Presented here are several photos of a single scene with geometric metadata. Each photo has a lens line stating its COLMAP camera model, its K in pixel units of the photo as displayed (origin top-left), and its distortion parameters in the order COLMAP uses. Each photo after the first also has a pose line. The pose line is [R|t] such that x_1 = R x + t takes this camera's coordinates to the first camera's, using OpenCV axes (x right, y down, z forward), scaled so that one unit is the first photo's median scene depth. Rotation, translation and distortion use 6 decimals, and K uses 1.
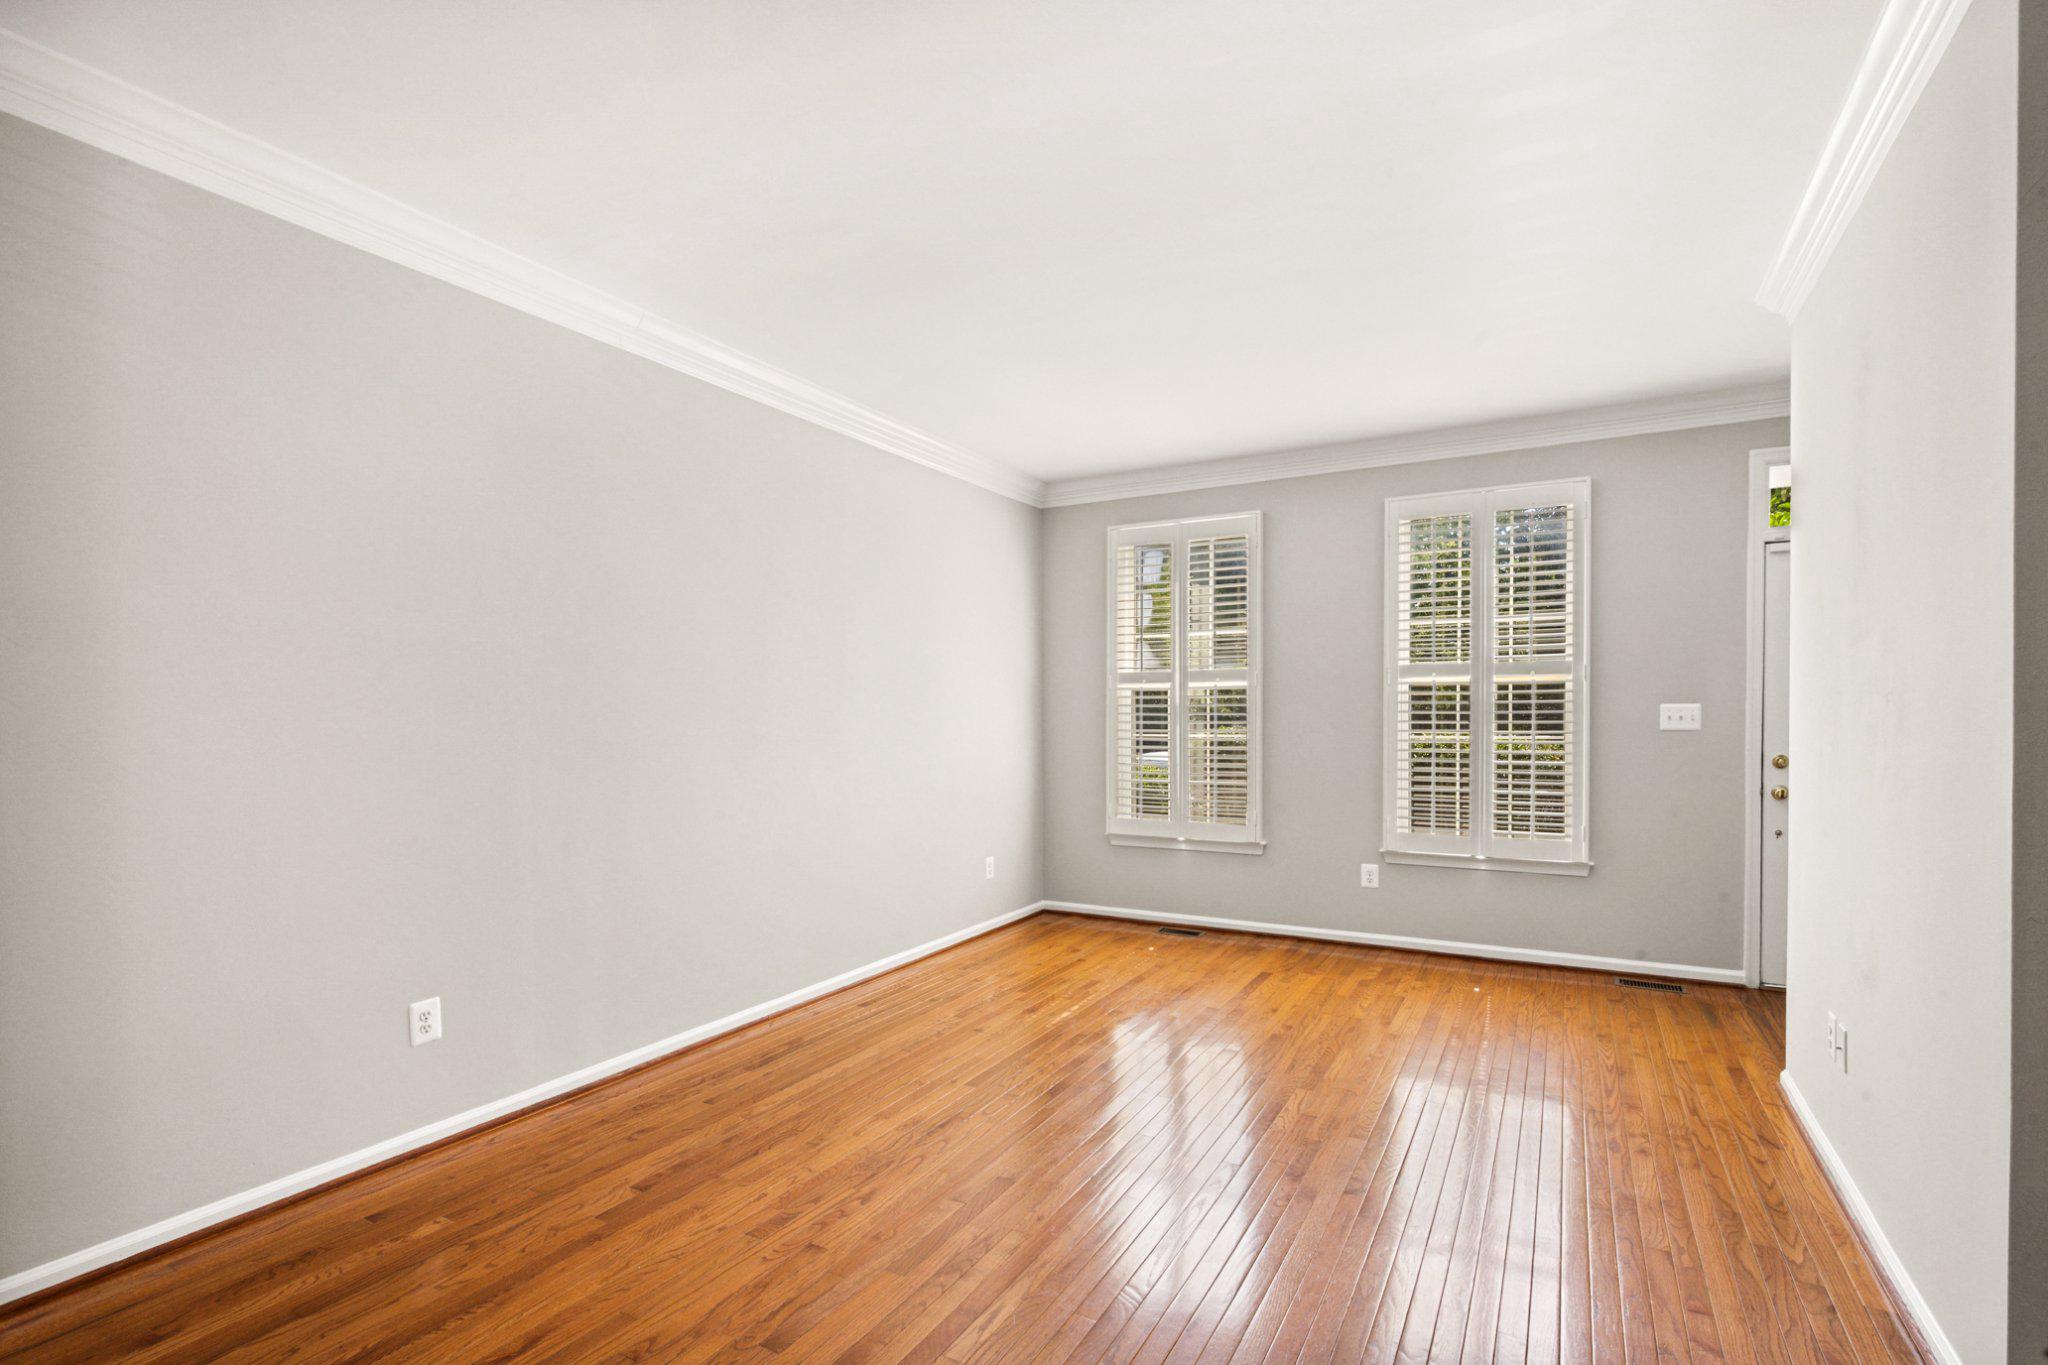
lens RADIAL K [[965.7, 0, 1025.0], [0, 965.7, 709.1], [0, 0, 1]] dist [0.000948, 0.000154]
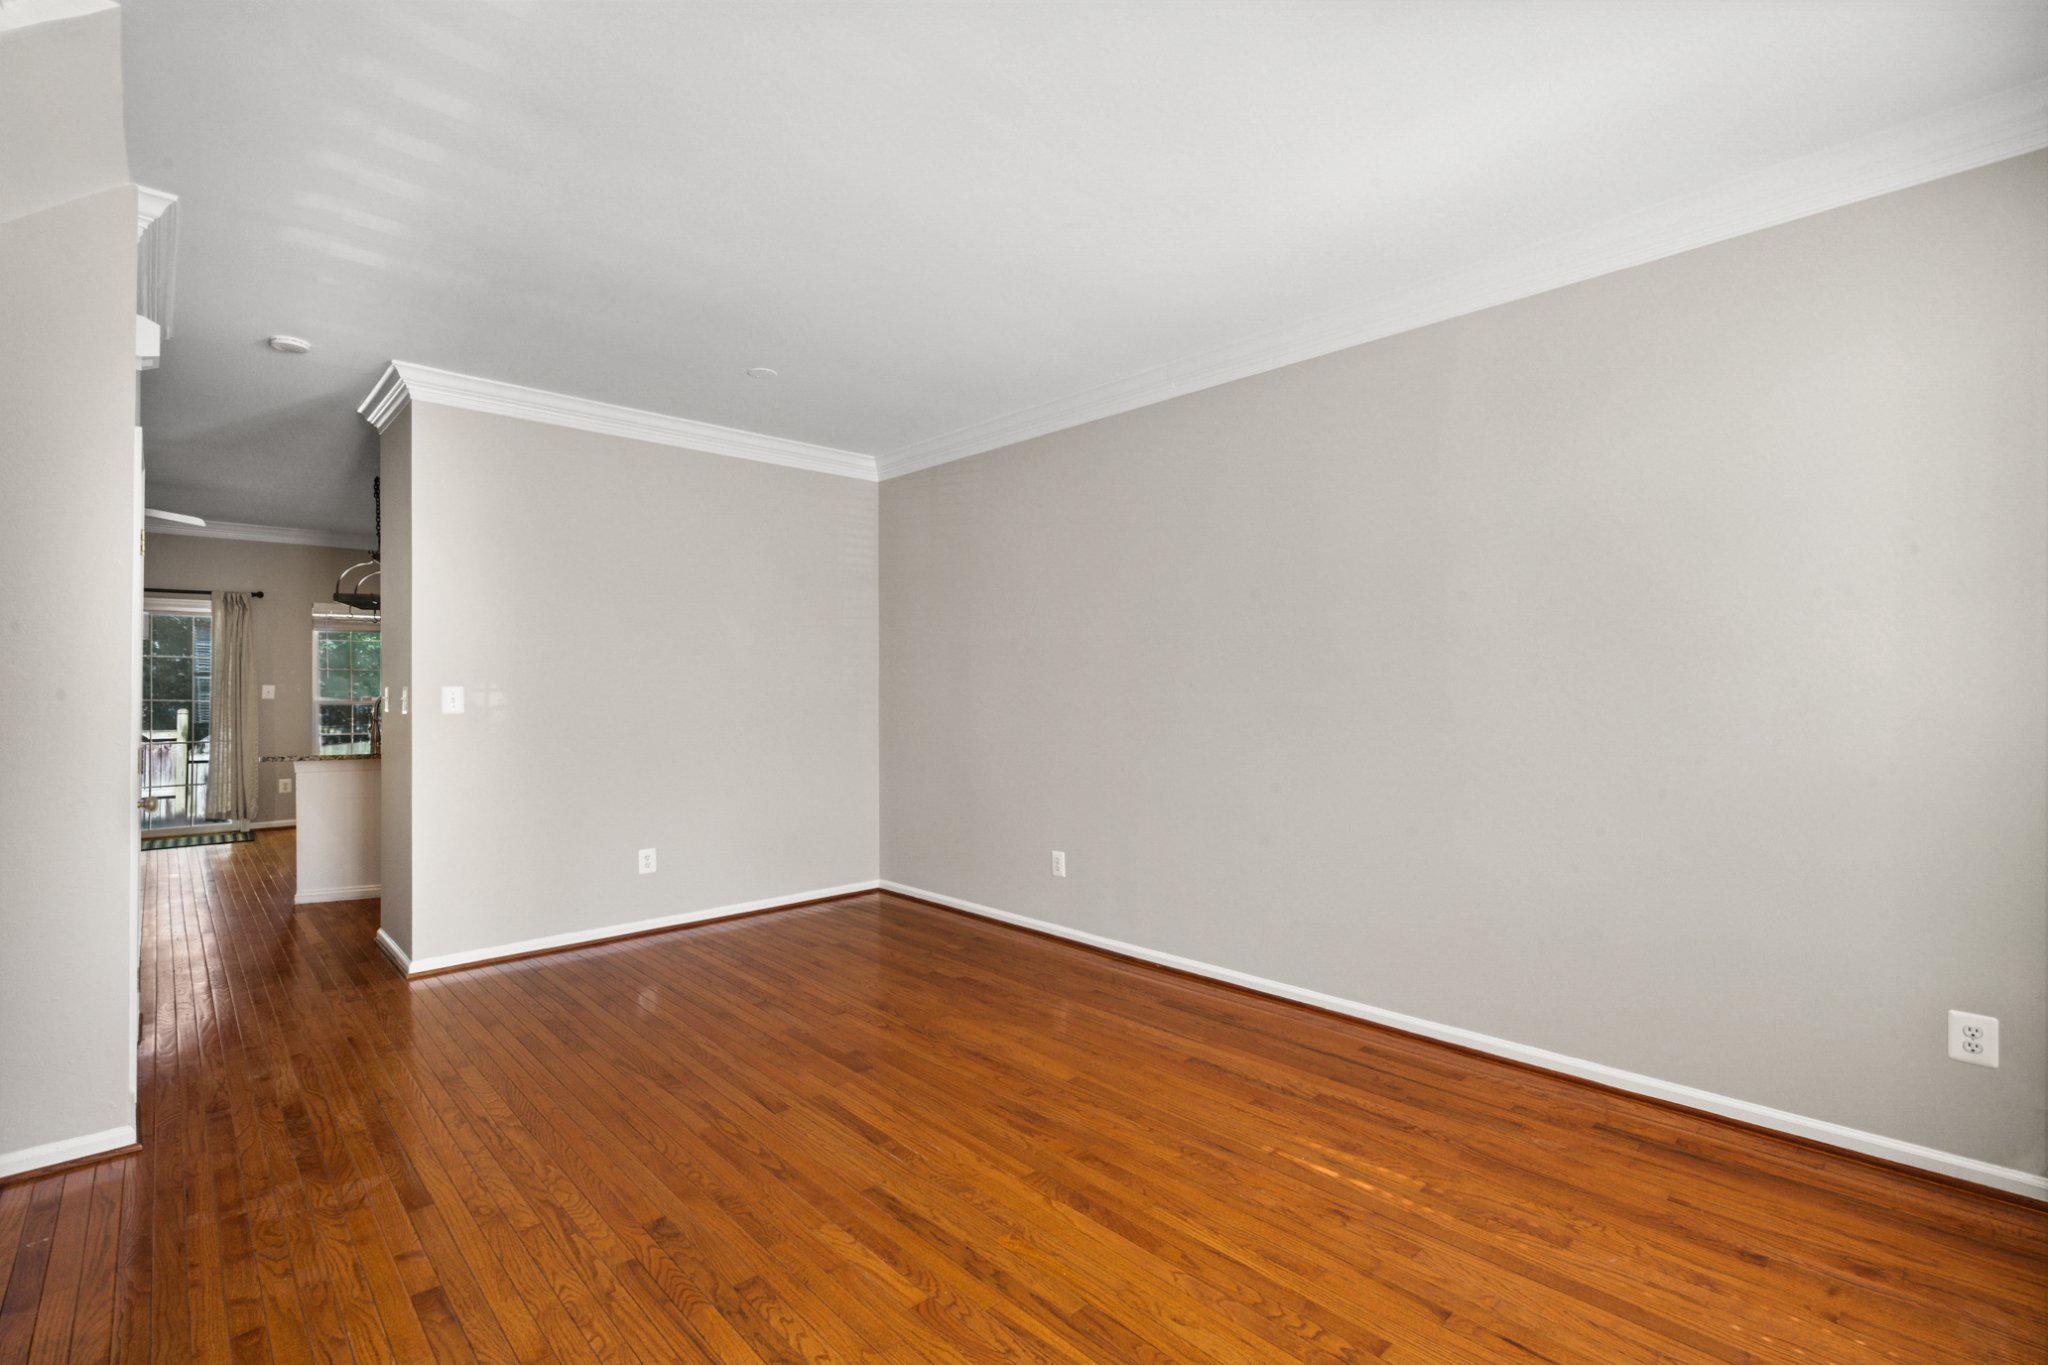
lens RADIAL K [[922.5, 0, 1024.0], [0, 922.5, 682.5], [0, 0, 1]] dist [0.000674, -0.000325]
pose [[-0.296188, 0.001847, -0.955128, 0.877804], [0.010024, 0.999949, -0.001175, 0.004051], [0.955077, -0.009922, -0.296191, 1.316464]]
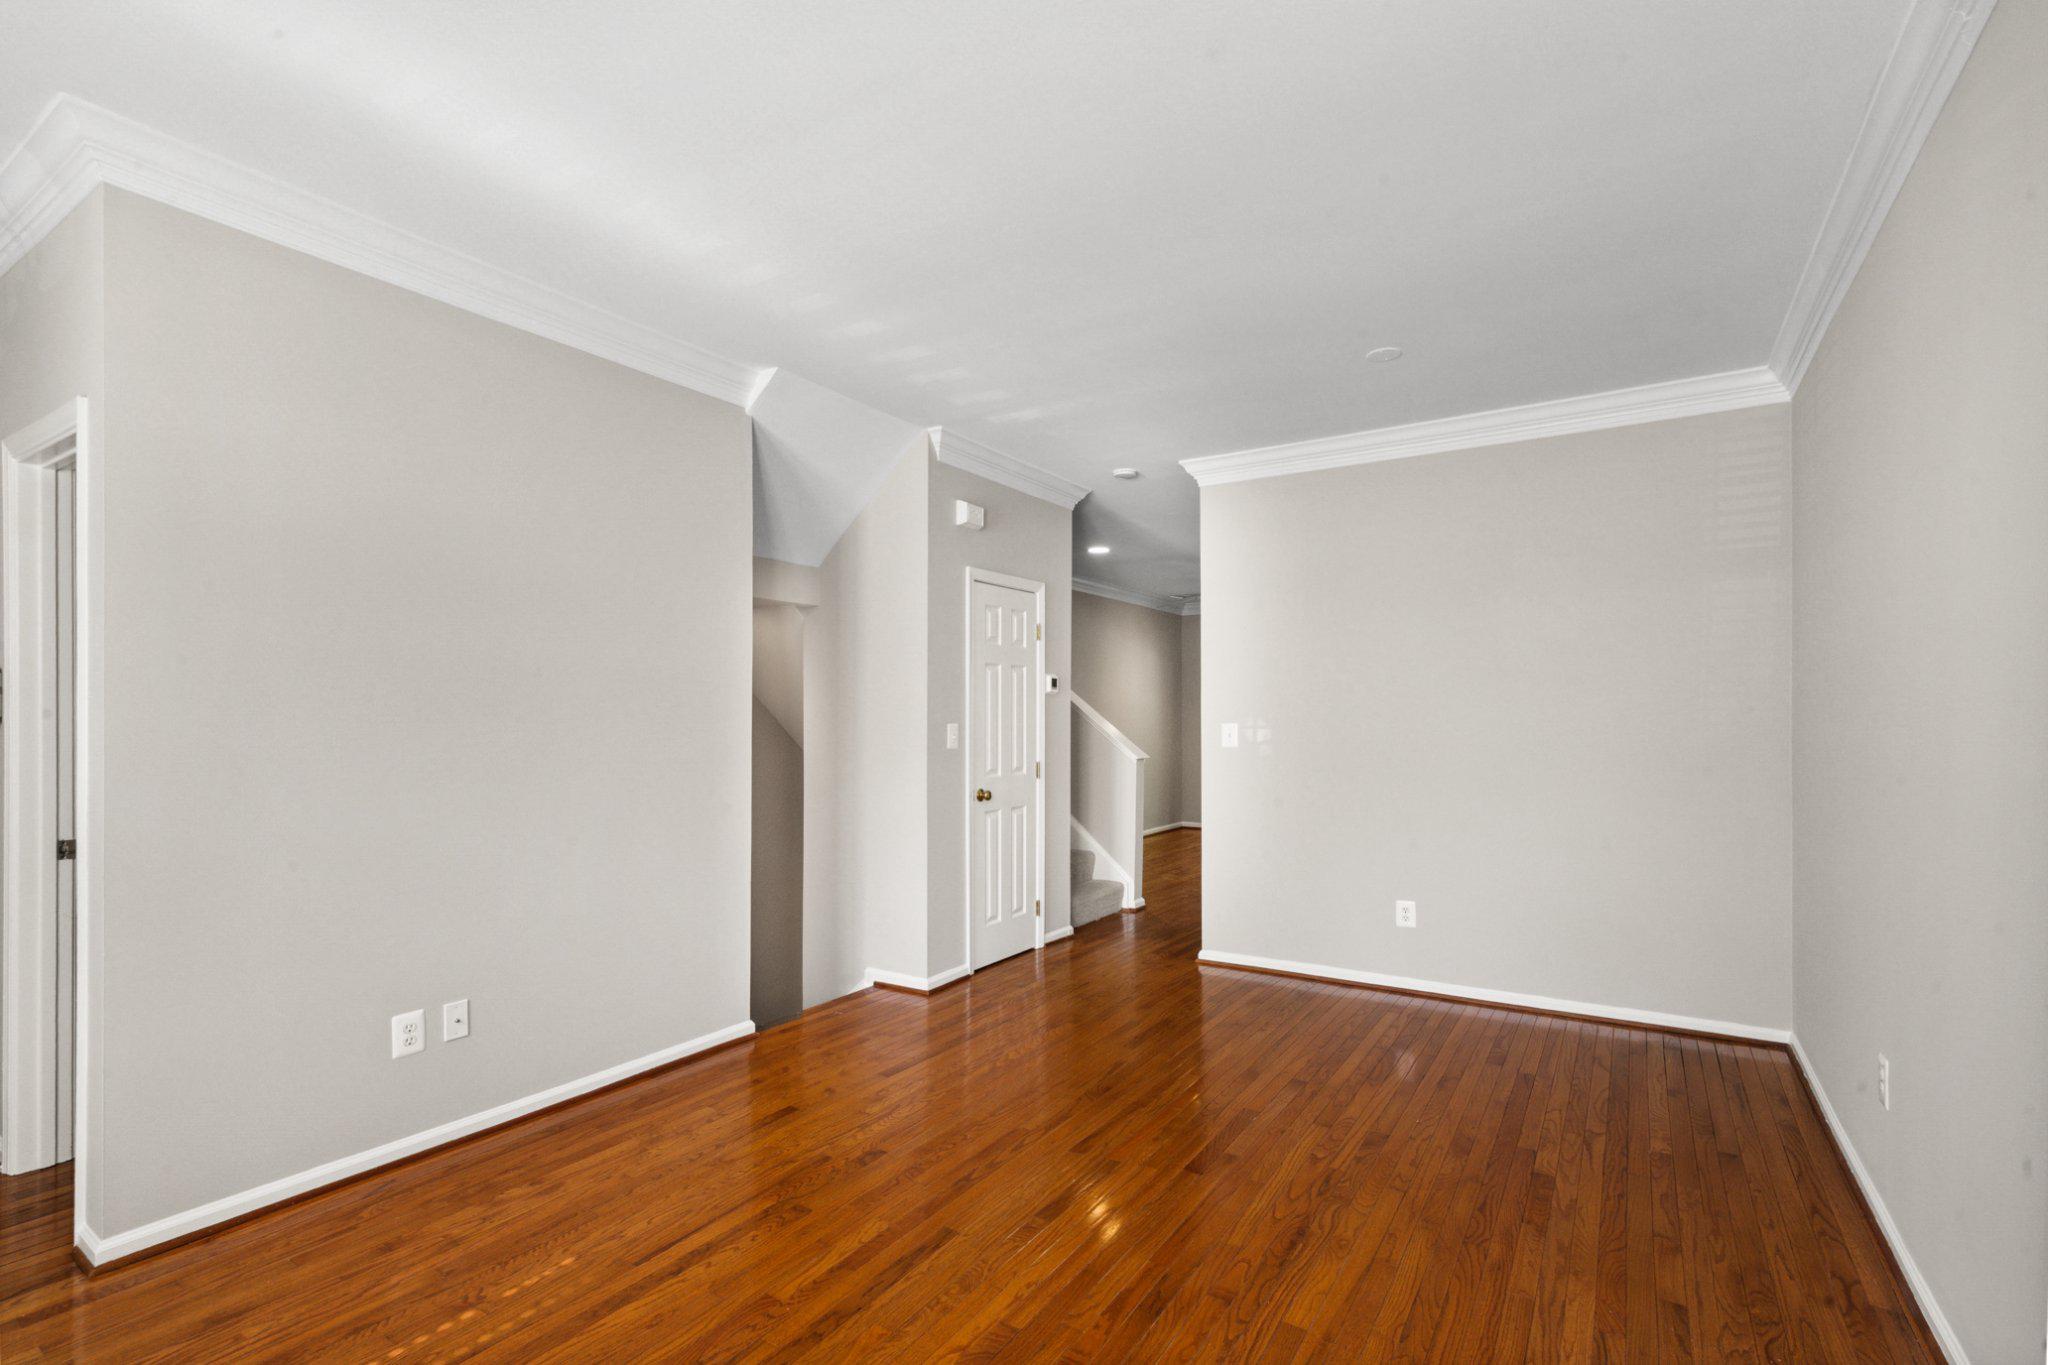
lens RADIAL K [[937.1, 0, 1028.6], [0, 937.1, 723.0], [0, 0, 1]] dist [0.005084, -0.000035]
pose [[-0.998232, 0.003807, 0.059310, 0.081750], [0.003619, 0.999988, -0.003280, 0.003709], [-0.059322, -0.003059, -0.998234, 1.734157]]
